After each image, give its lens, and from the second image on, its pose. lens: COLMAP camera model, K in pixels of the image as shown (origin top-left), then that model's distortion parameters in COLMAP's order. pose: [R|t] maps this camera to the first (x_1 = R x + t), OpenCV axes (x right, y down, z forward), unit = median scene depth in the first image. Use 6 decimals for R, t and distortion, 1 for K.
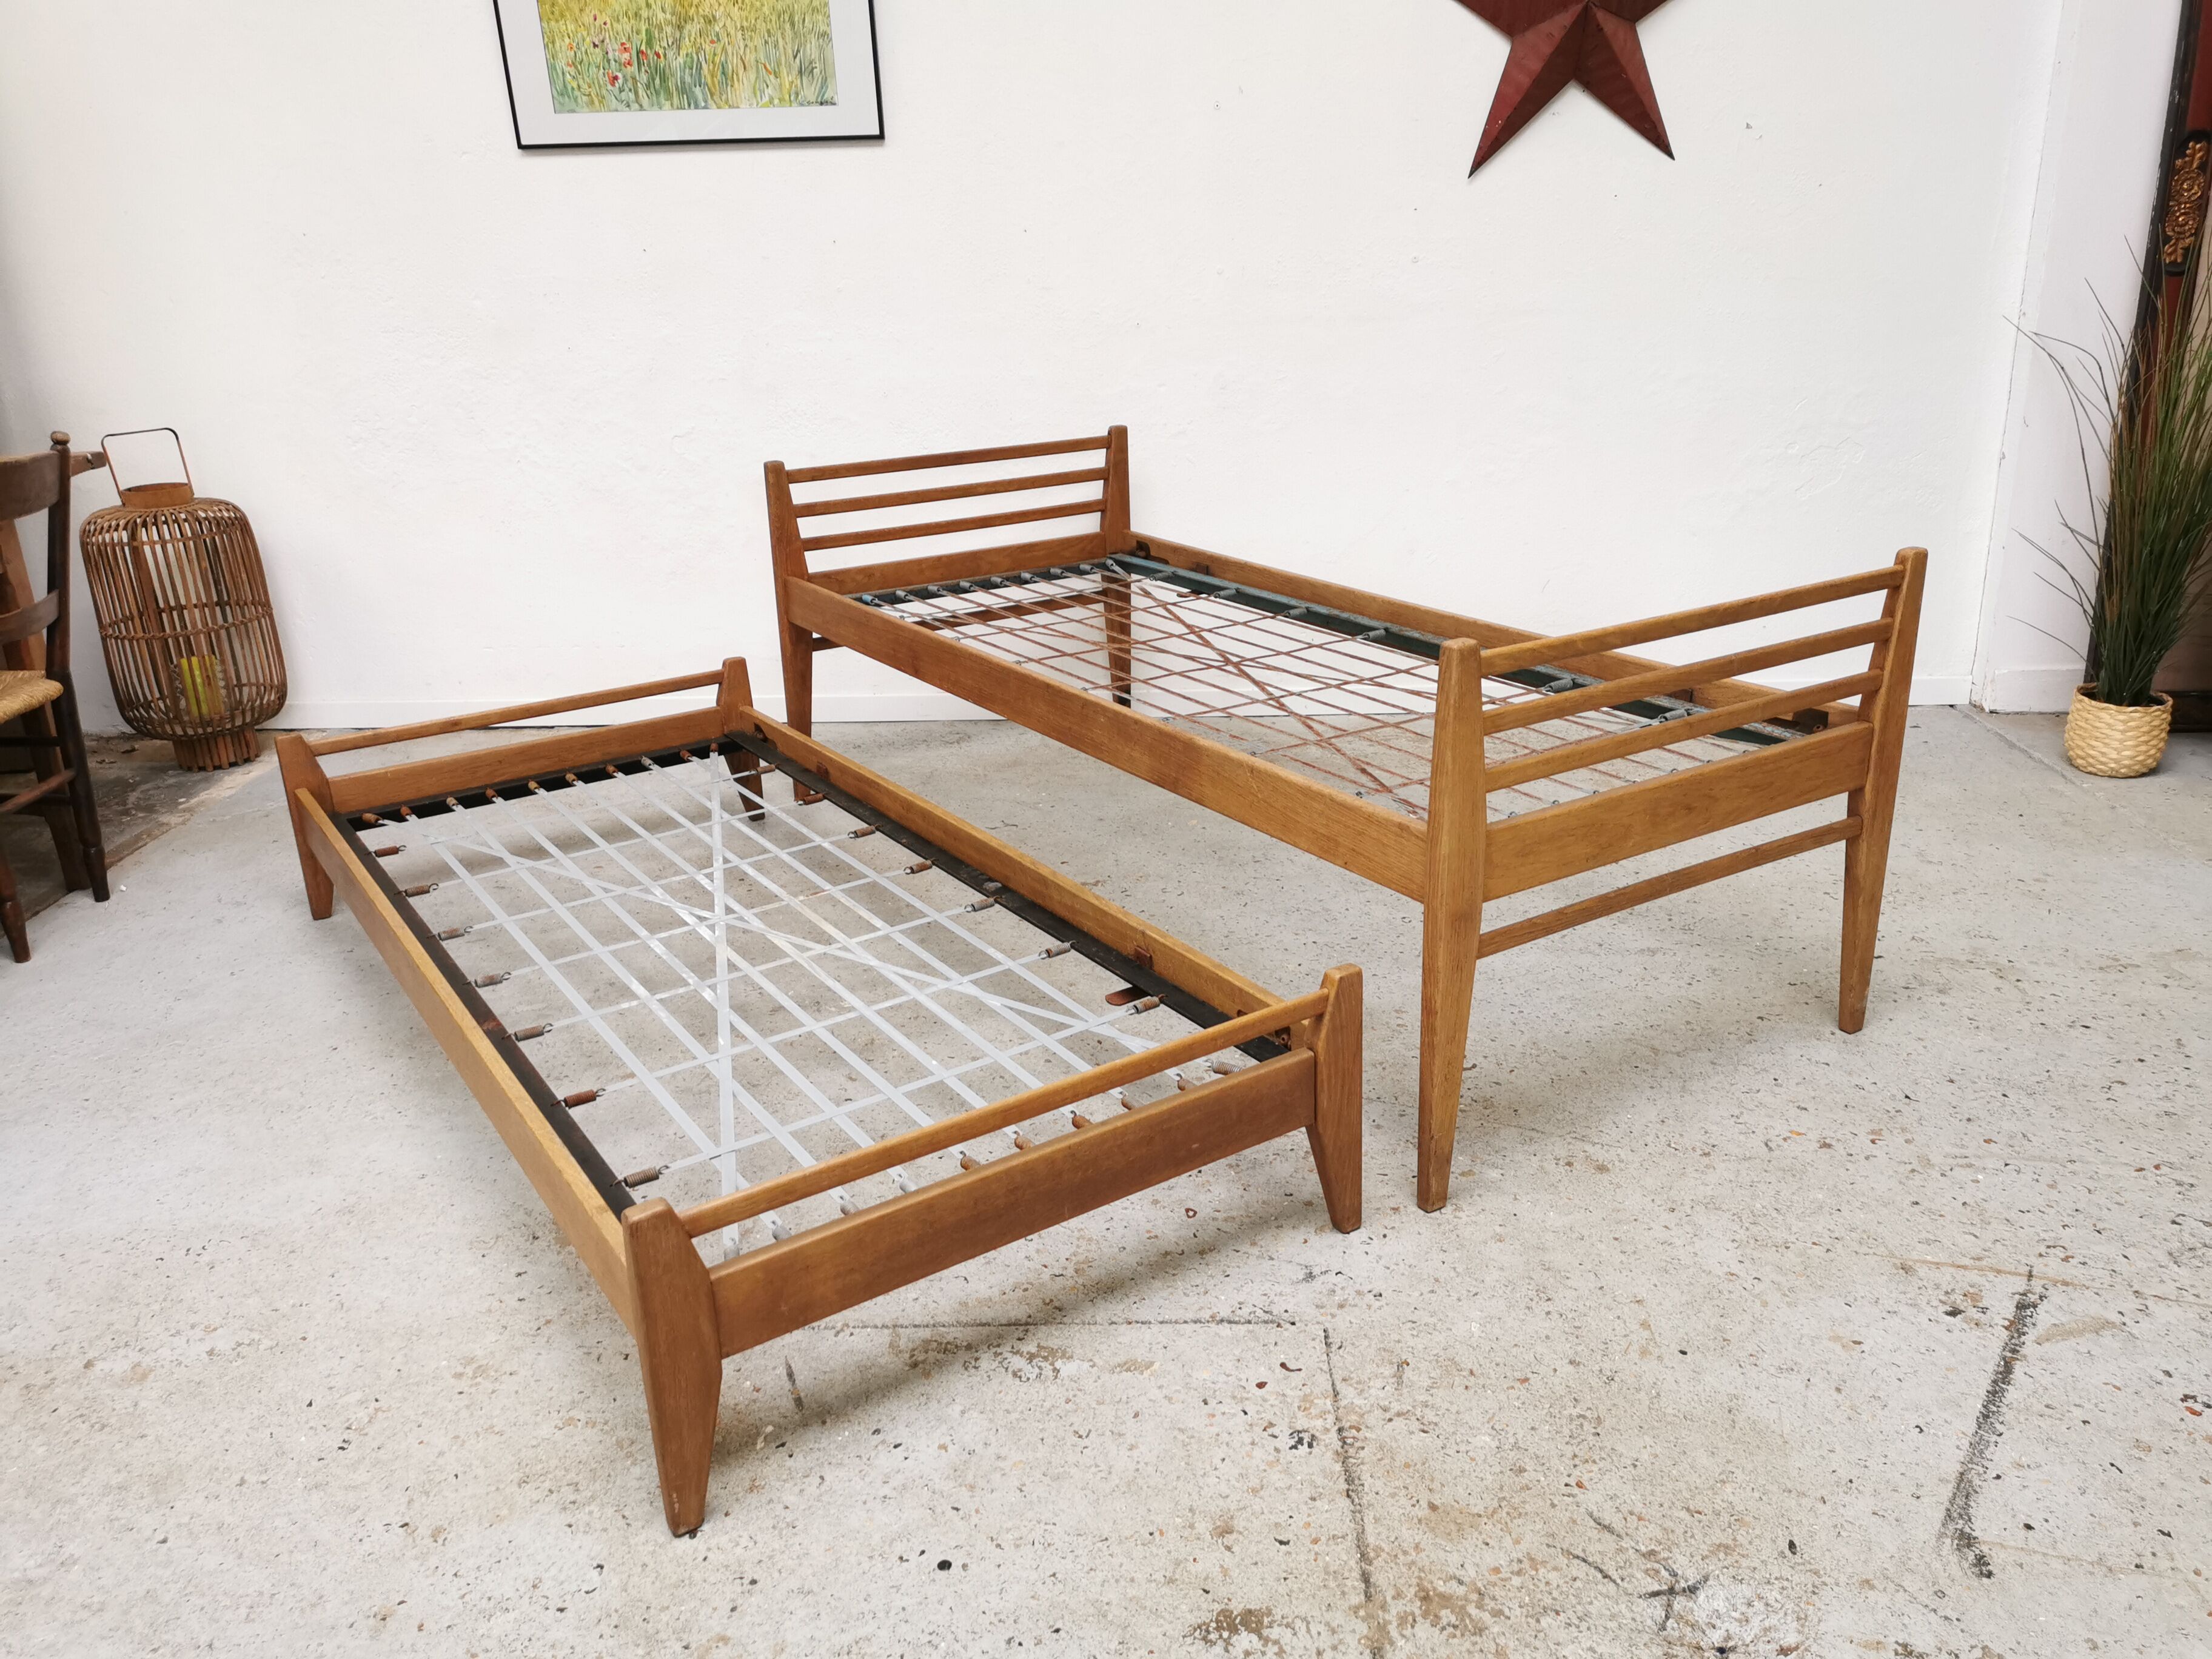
lens RADIAL K [[1703.6, 0, 1105.6], [0, 1703.6, 828.5], [0, 0, 1]] dist [0.060778, -0.059485]
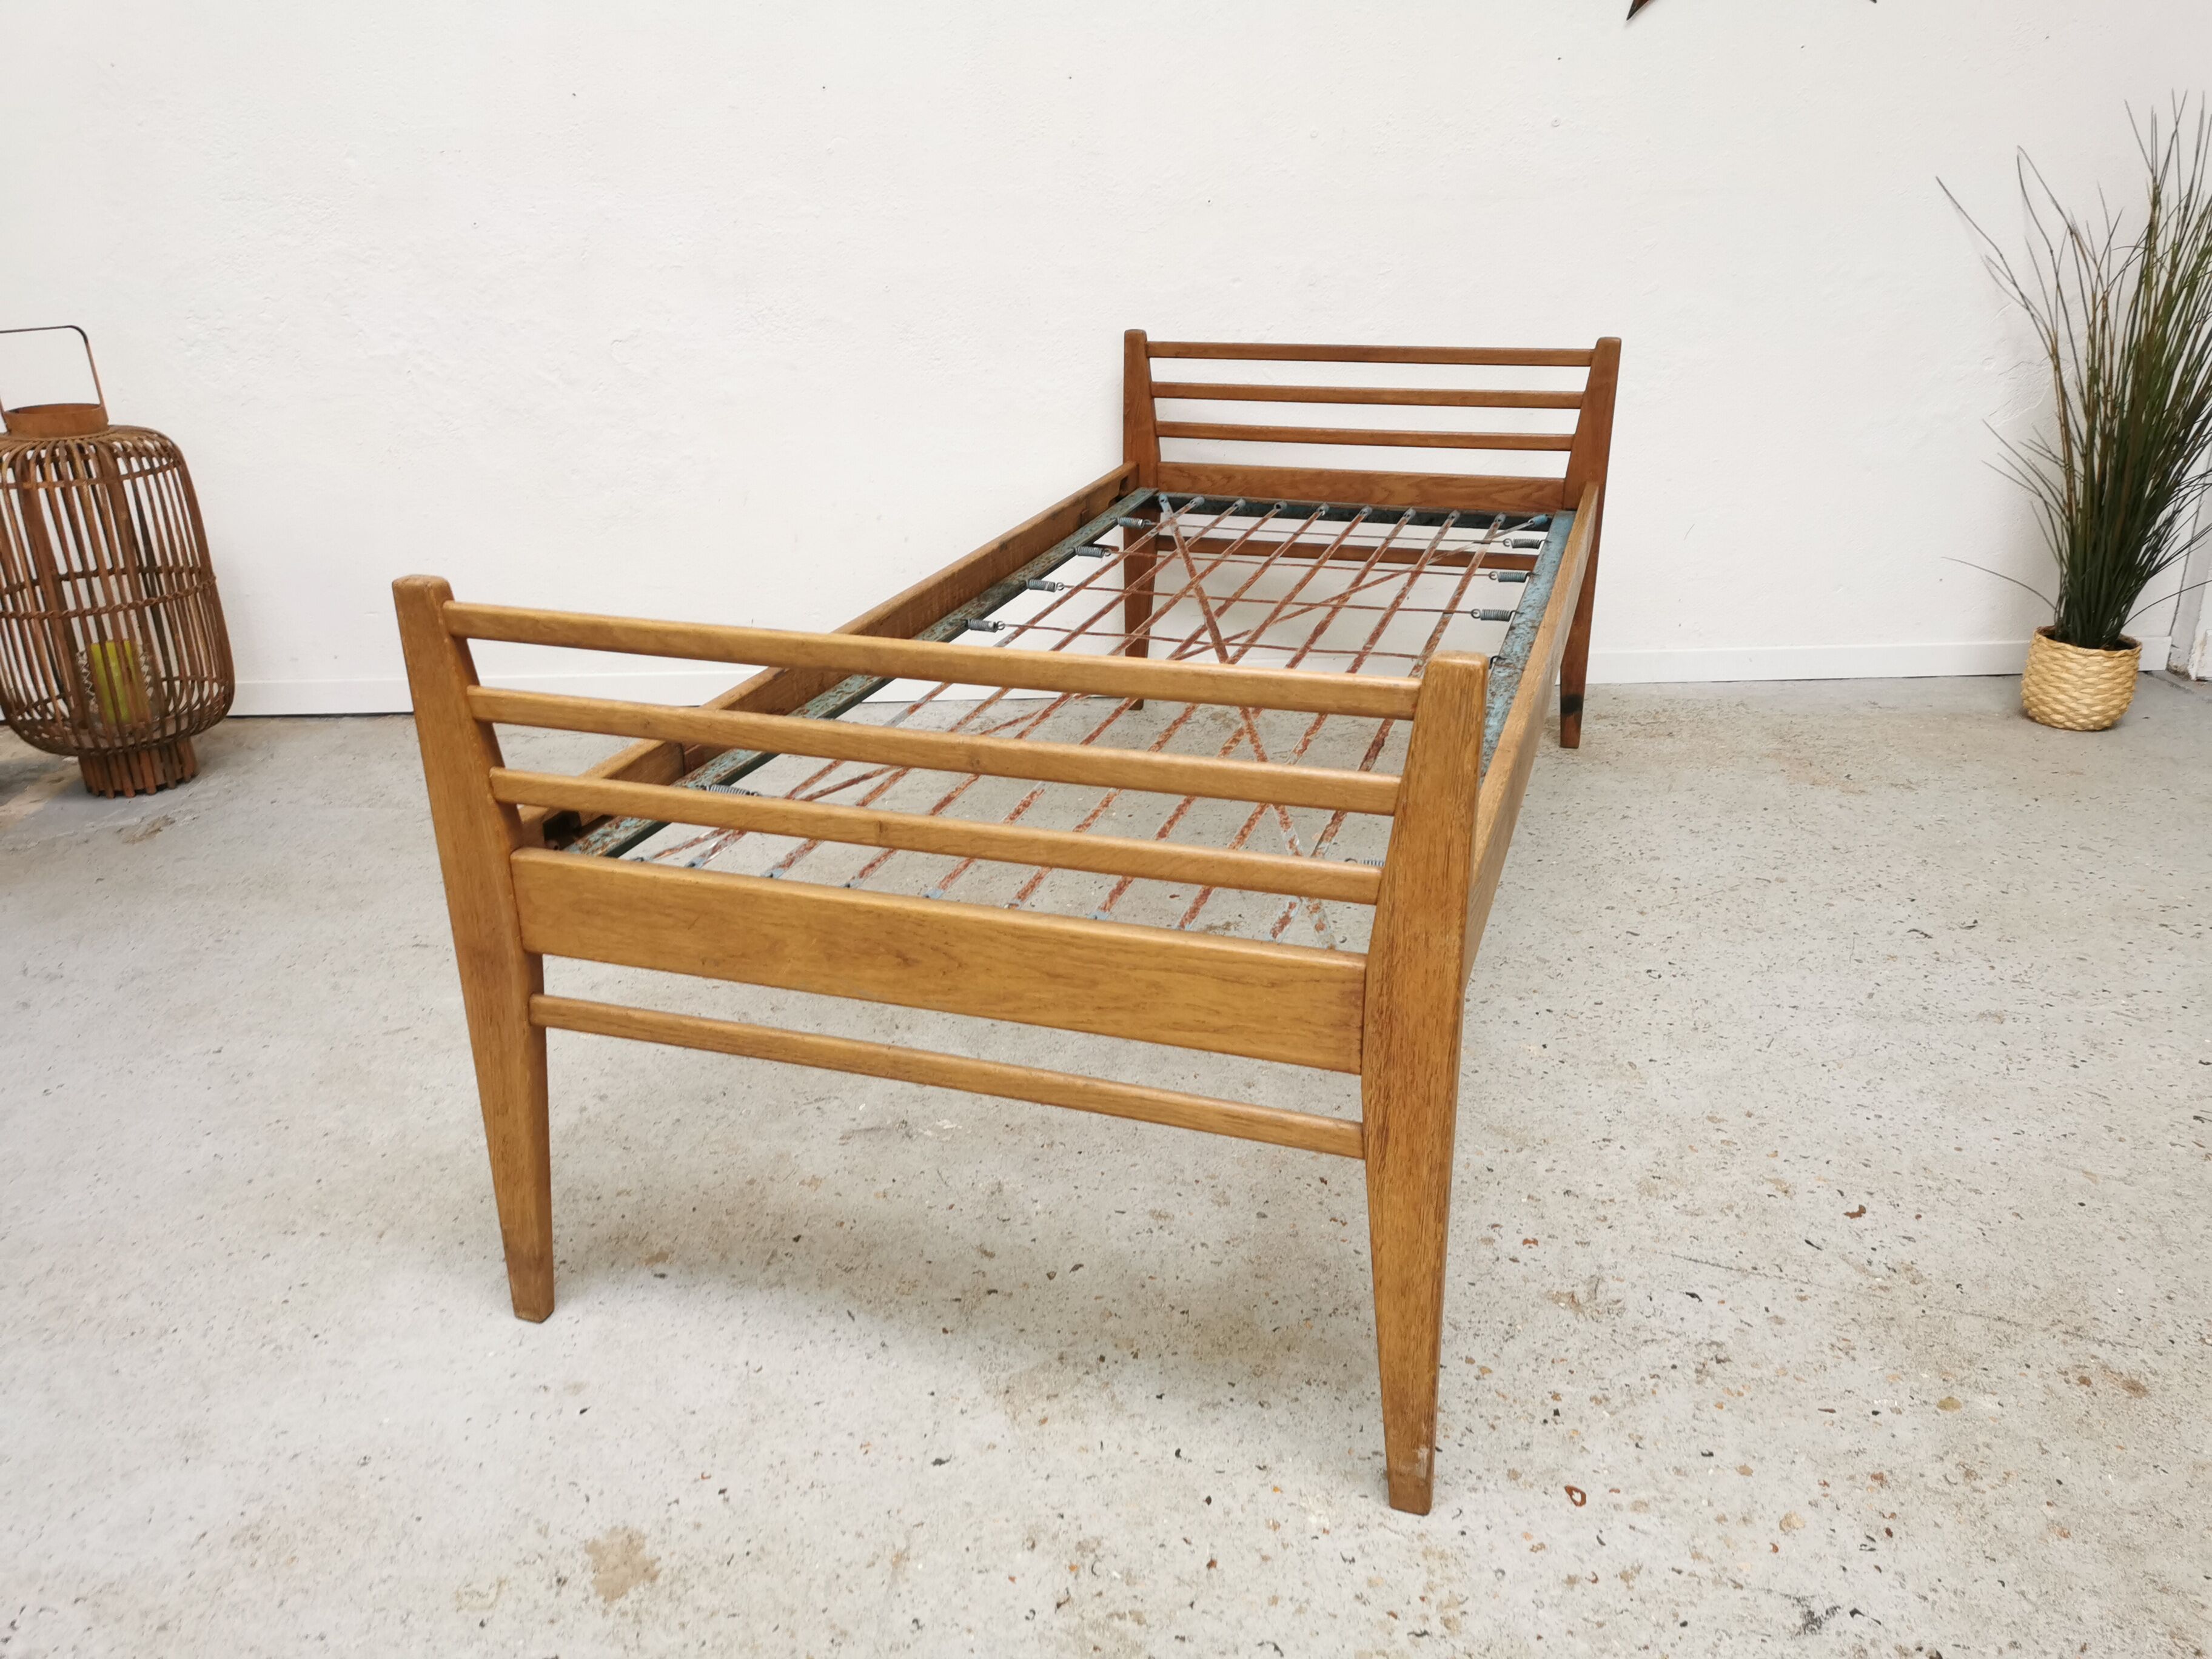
lens RADIAL K [[1703.6, 0, 1106.3], [0, 1703.6, 829.7], [0, 0, 1]] dist [0.060778, -0.059485]
pose [[0.996417, -0.016249, 0.083002, -0.181235], [0.013424, 0.999315, 0.034478, -0.056575], [-0.083505, -0.033240, 0.995953, 0.363389]]
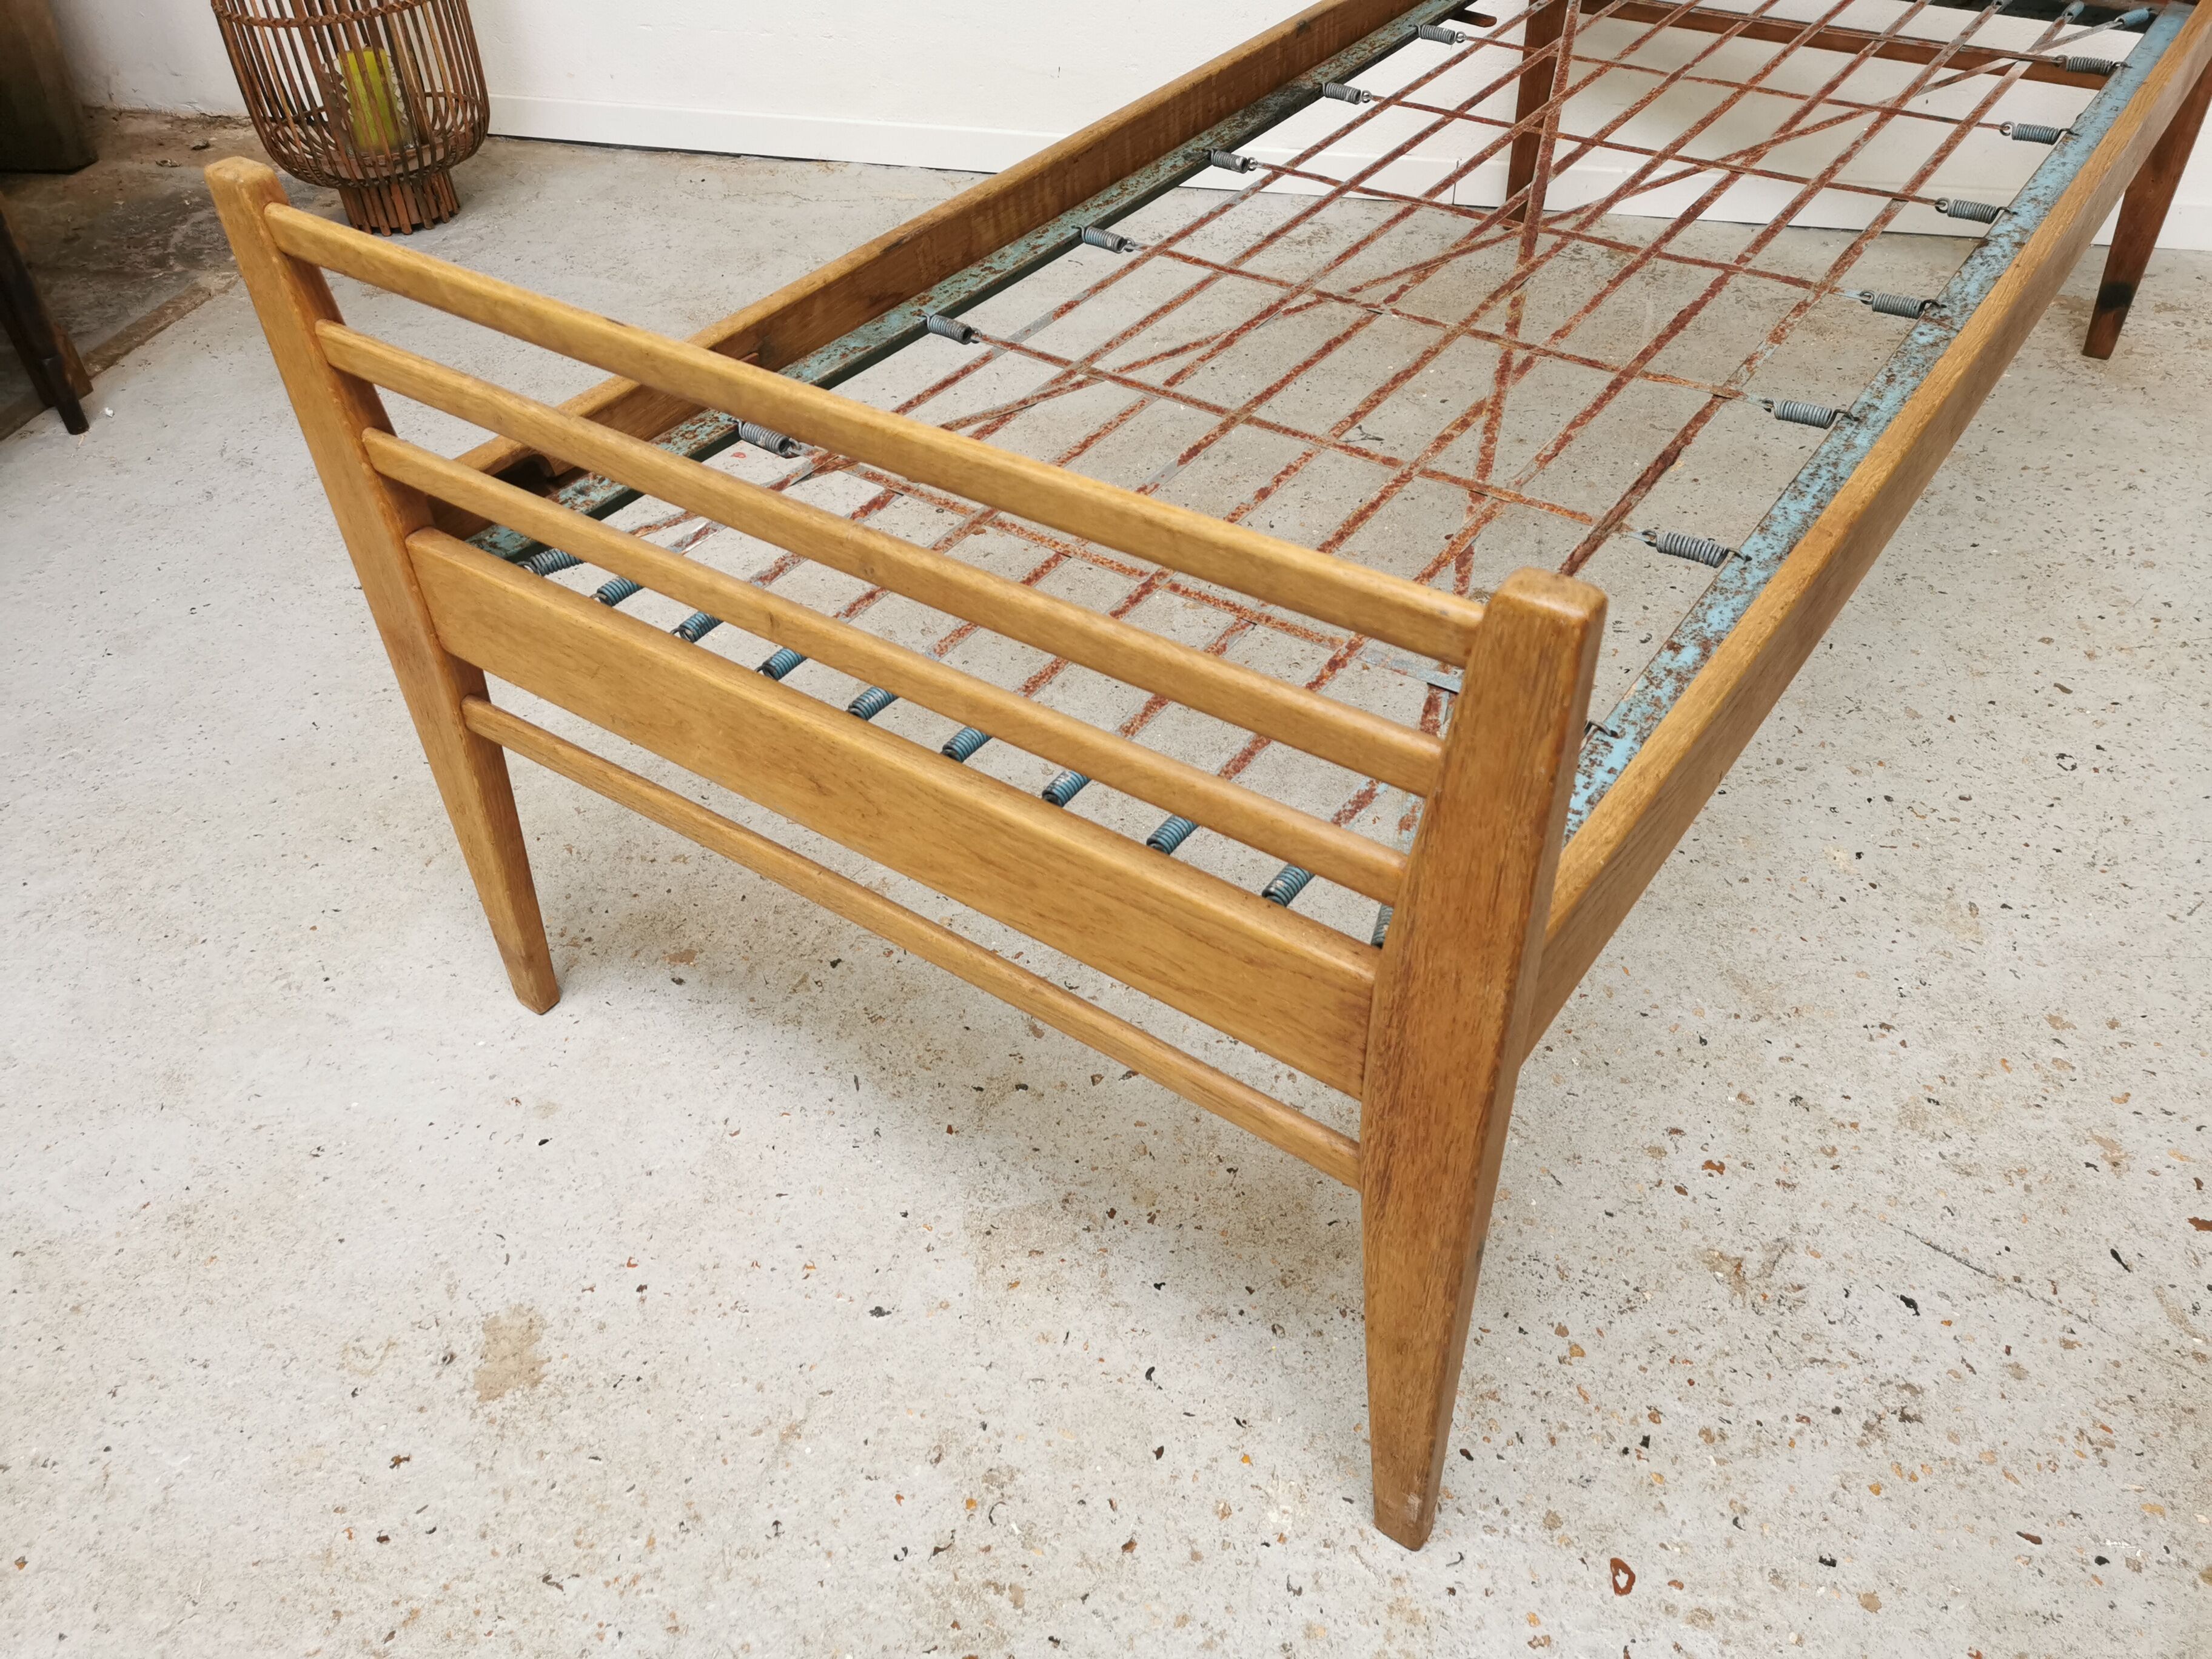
lens RADIAL K [[1703.6, 0, 1101.1], [0, 1703.6, 835.1], [0, 0, 1]] dist [0.060778, -0.059485]
pose [[0.976322, 0.142077, -0.163123, -0.048415], [-0.070950, 0.922679, 0.378986, -0.159564], [0.204356, -0.358439, 0.910912, 0.582767]]
